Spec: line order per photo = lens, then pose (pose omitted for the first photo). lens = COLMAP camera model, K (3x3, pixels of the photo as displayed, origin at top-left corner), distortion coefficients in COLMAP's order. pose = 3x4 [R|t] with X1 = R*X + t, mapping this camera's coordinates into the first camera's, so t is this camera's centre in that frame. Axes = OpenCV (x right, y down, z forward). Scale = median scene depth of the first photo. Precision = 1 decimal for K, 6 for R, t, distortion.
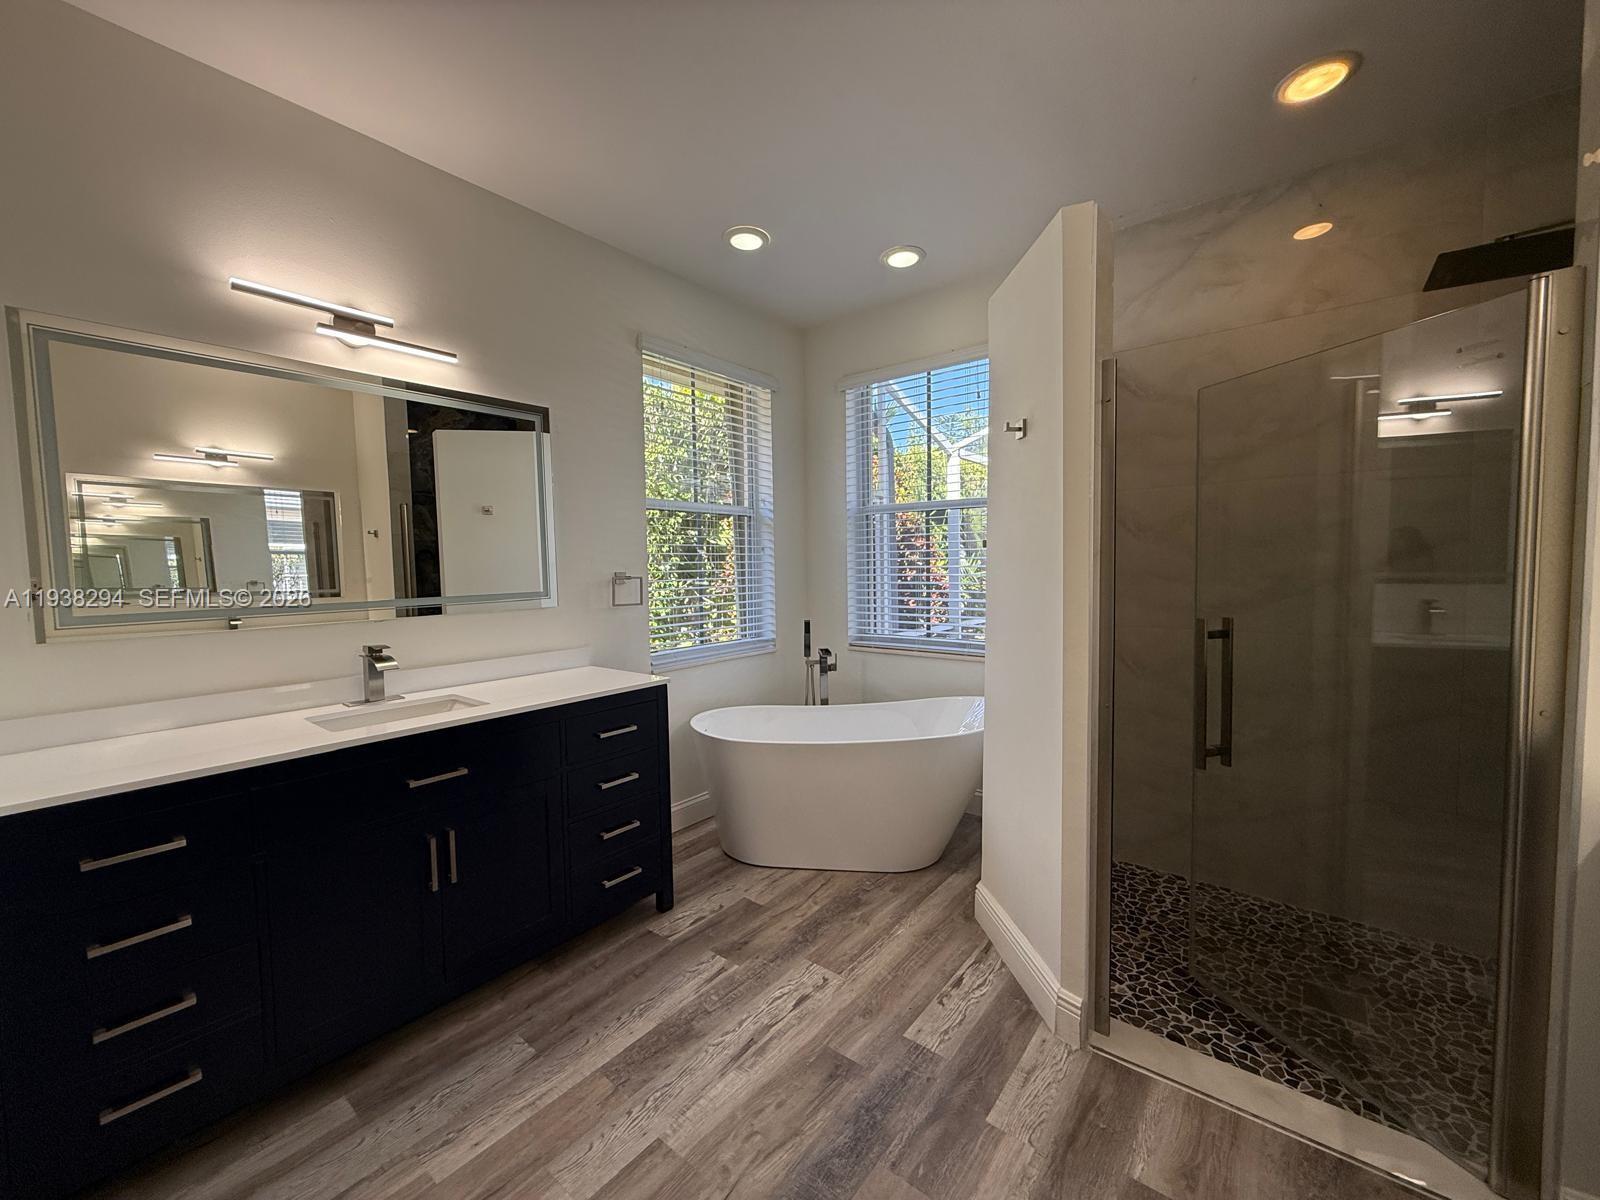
lens RADIAL K [[636.8, 0, 796.9], [0, 636.8, 598.2], [0, 0, 1]] dist [0.000834, 0.000175]
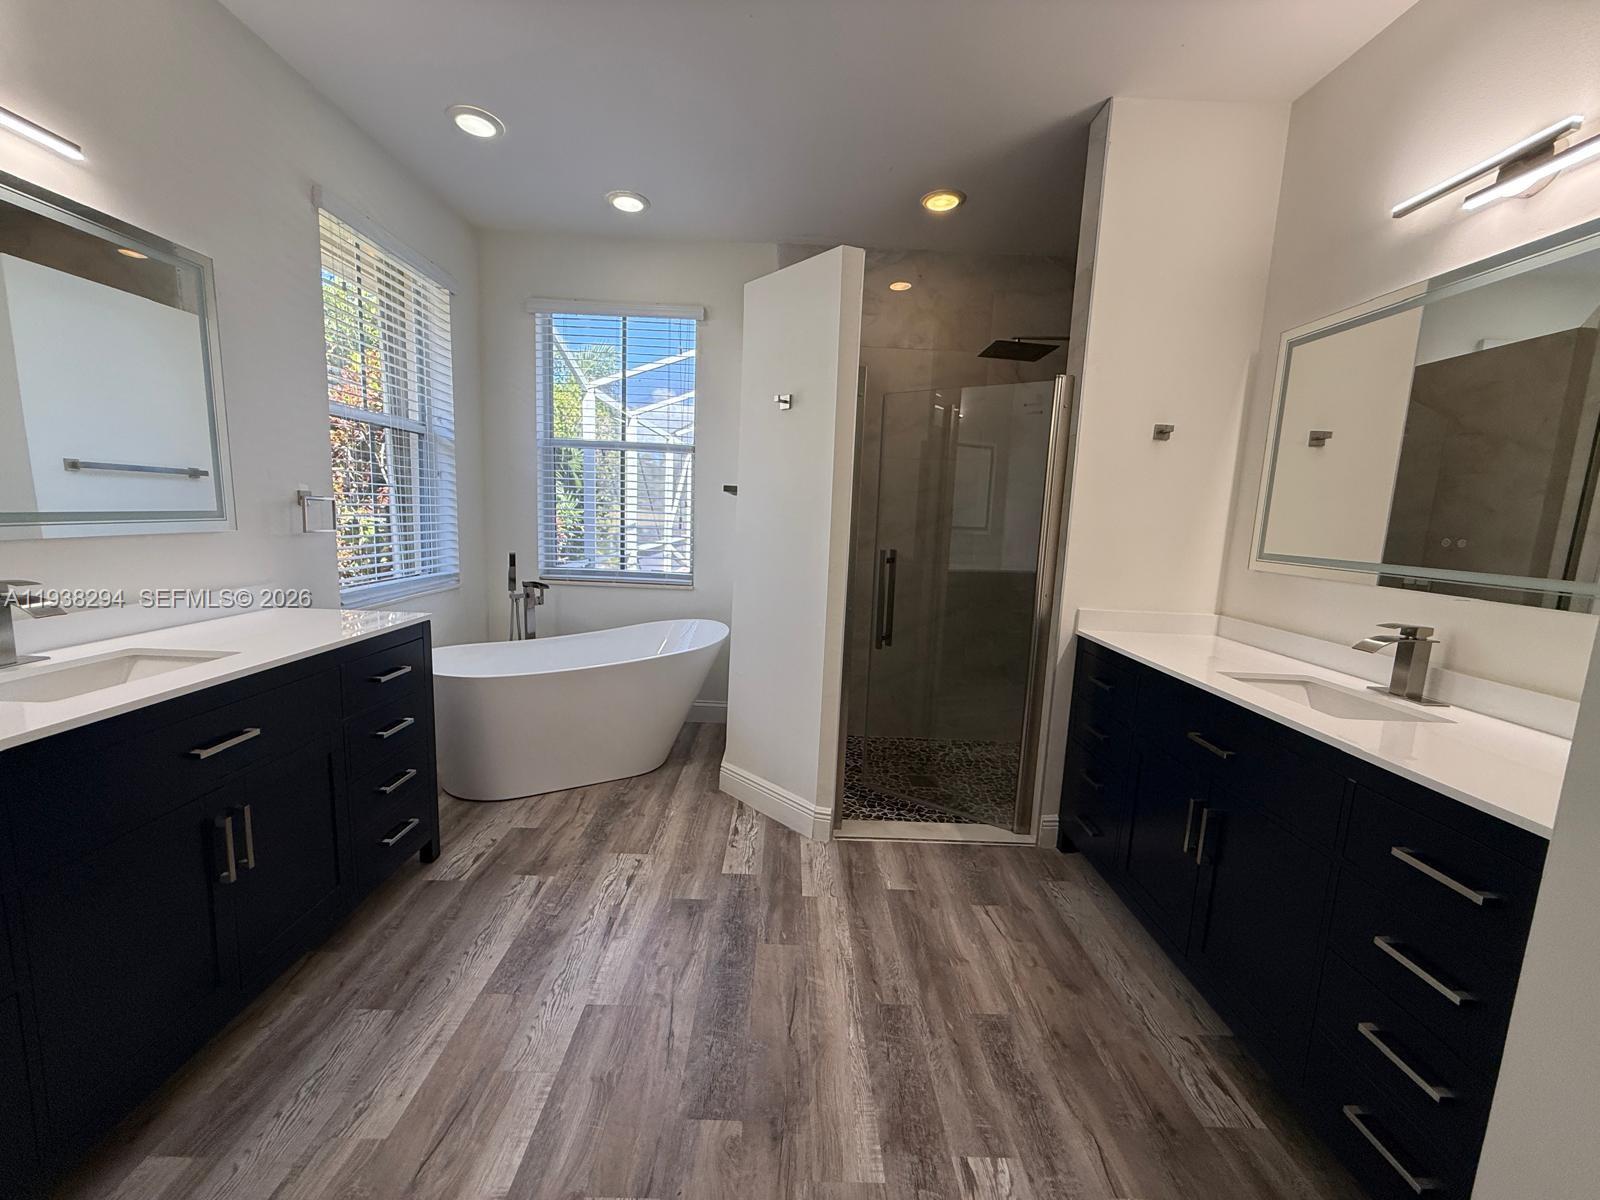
lens RADIAL K [[636.8, 0, 797.3], [0, 636.8, 597.5], [0, 0, 1]] dist [0.000834, 0.000175]
pose [[0.771119, -0.038026, 0.635554, -0.437840], [-0.020874, 0.996168, 0.084929, 0.018140], [-0.636349, -0.078757, 0.767371, -0.032196]]
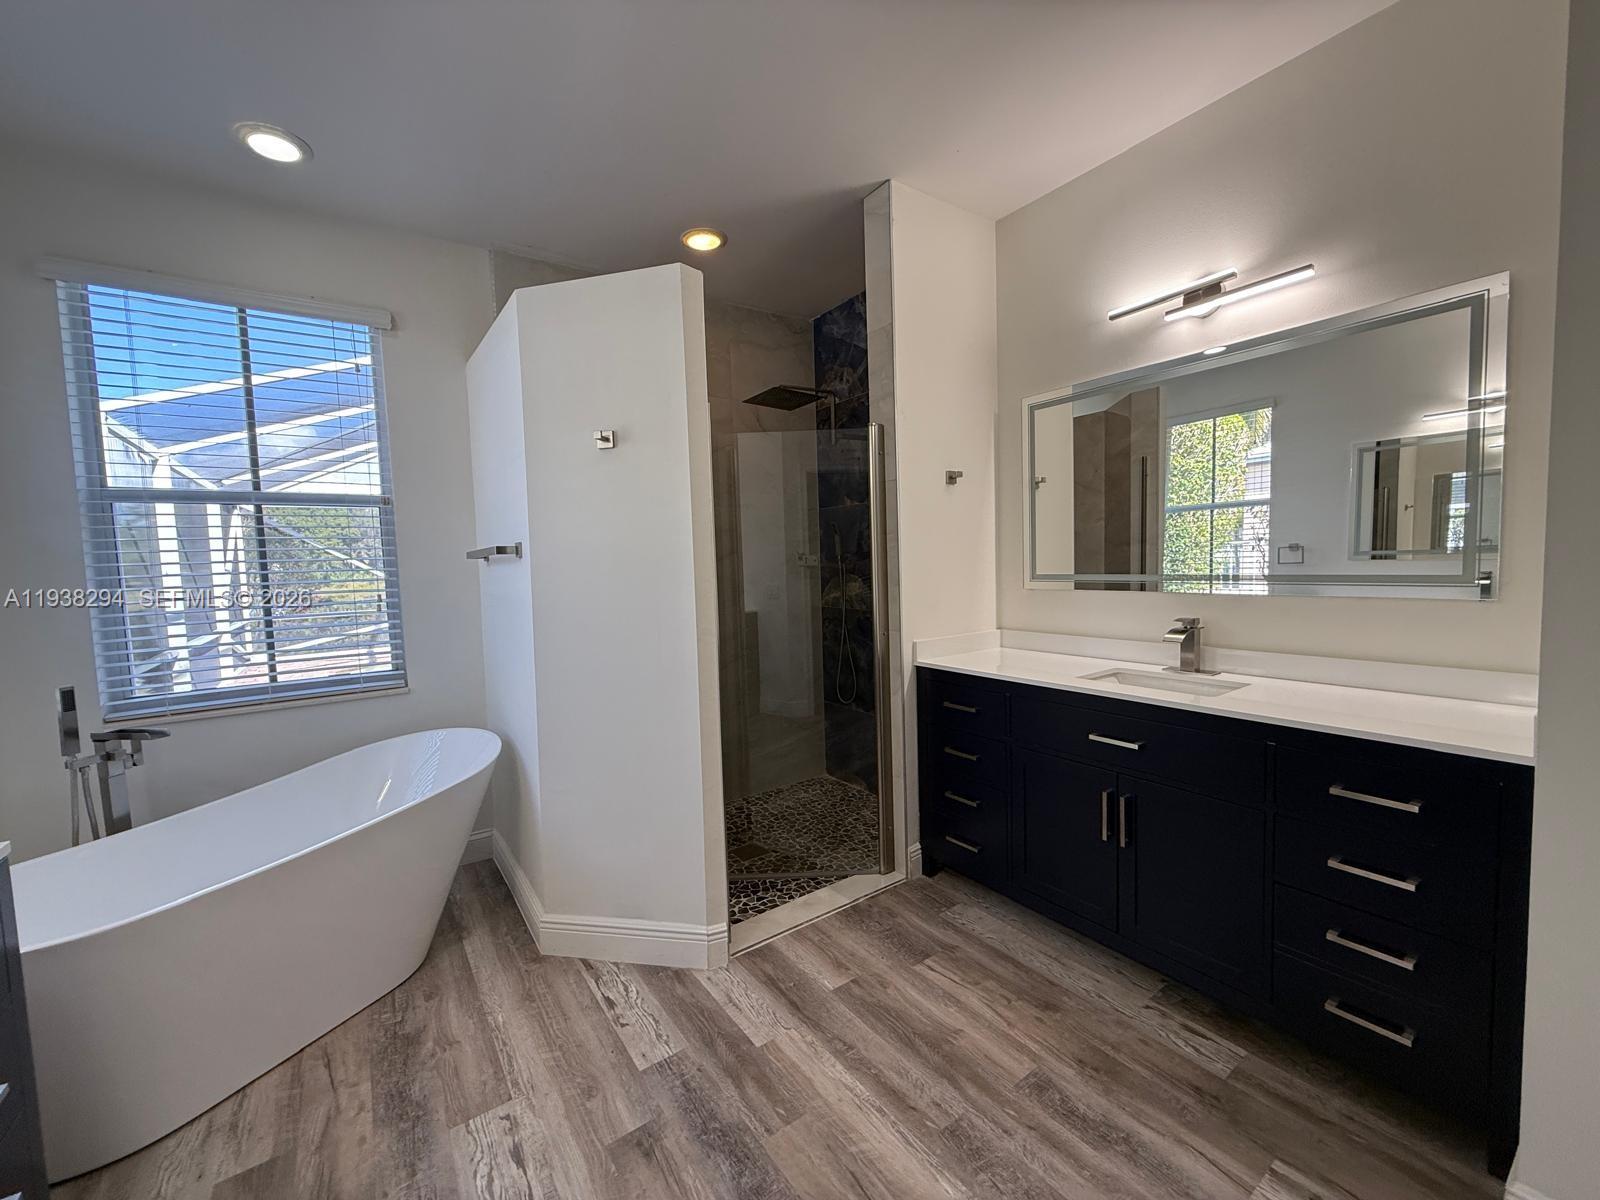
lens RADIAL K [[636.8, 0, 797.5], [0, 636.8, 597.7], [0, 0, 1]] dist [0.000834, 0.000175]
pose [[0.276472, -0.052683, 0.959577, -0.541773], [0.079677, 0.996315, 0.031744, -0.015091], [-0.957713, 0.067680, 0.279651, 0.402092]]
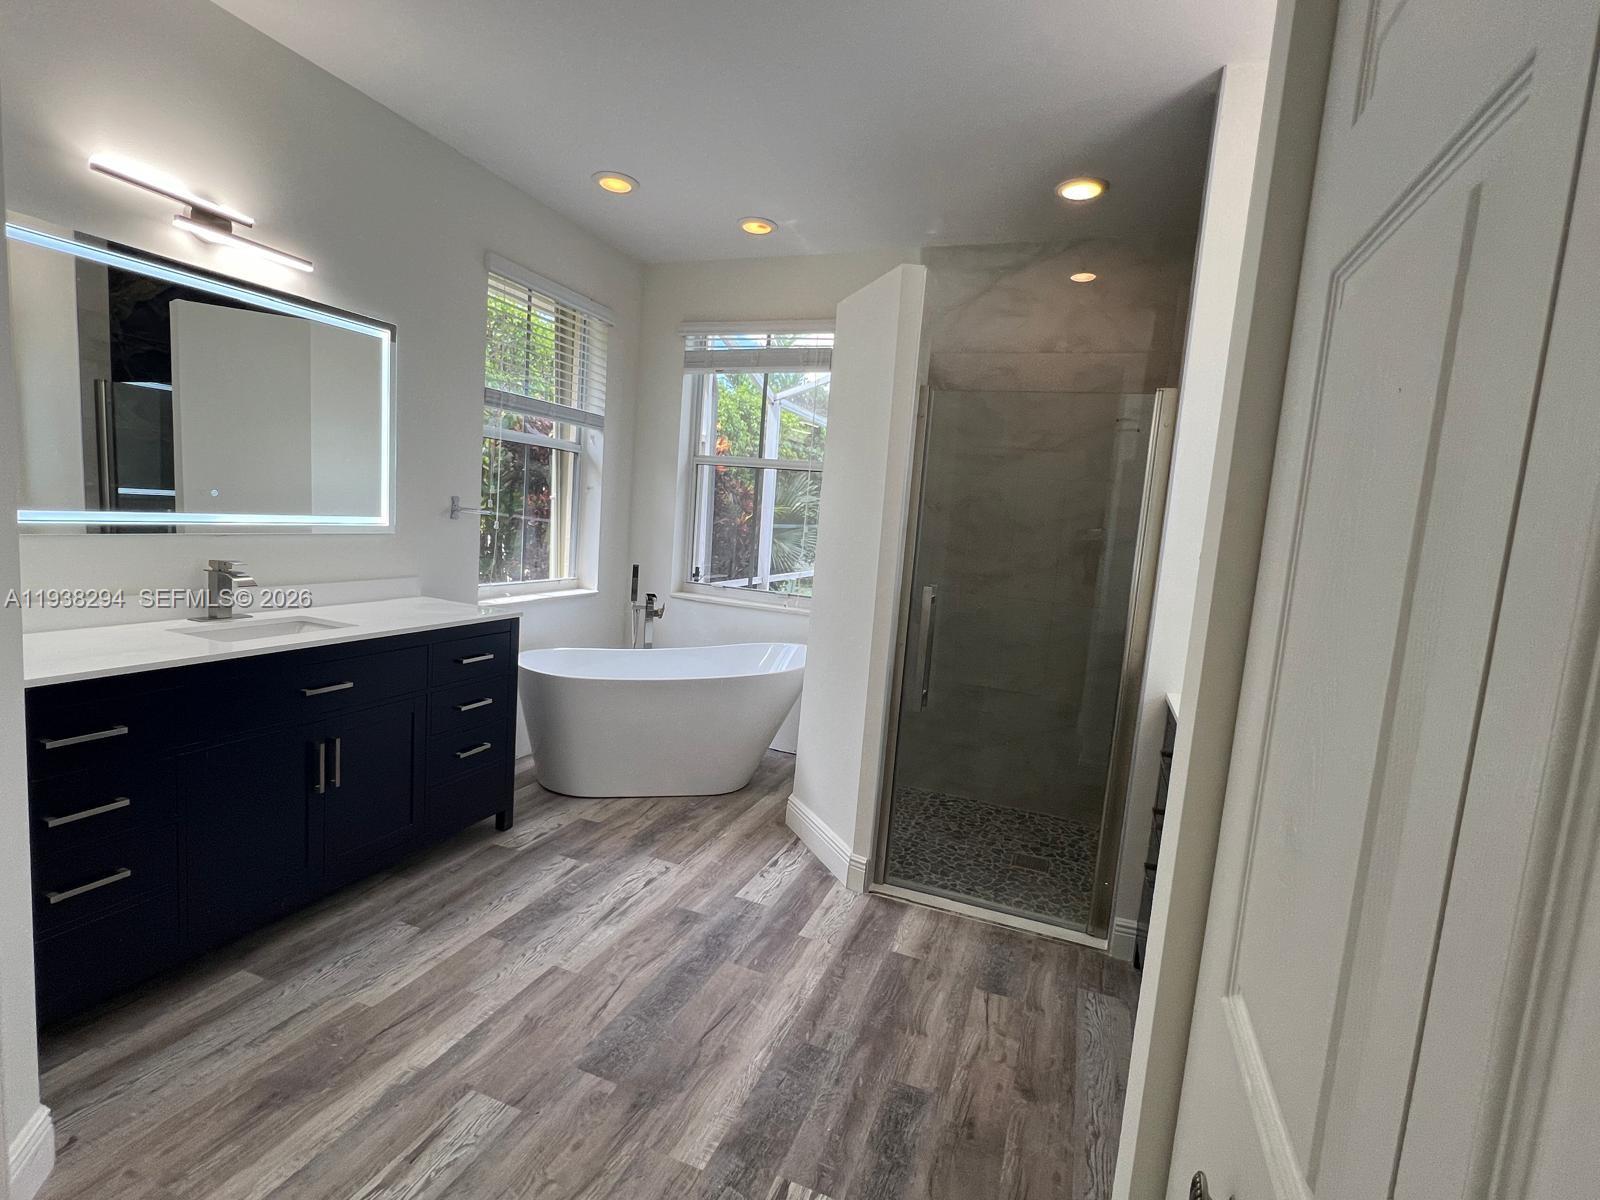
lens RADIAL K [[764.1, 0, 793.4], [0, 764.1, 596.8], [0, 0, 1]] dist [0.001466, 0.000417]
pose [[0.949640, 0.054729, 0.308527, -0.193751], [-0.075172, 0.995666, 0.054759, -0.000586], [-0.304193, -0.075194, 0.949638, -0.376134]]
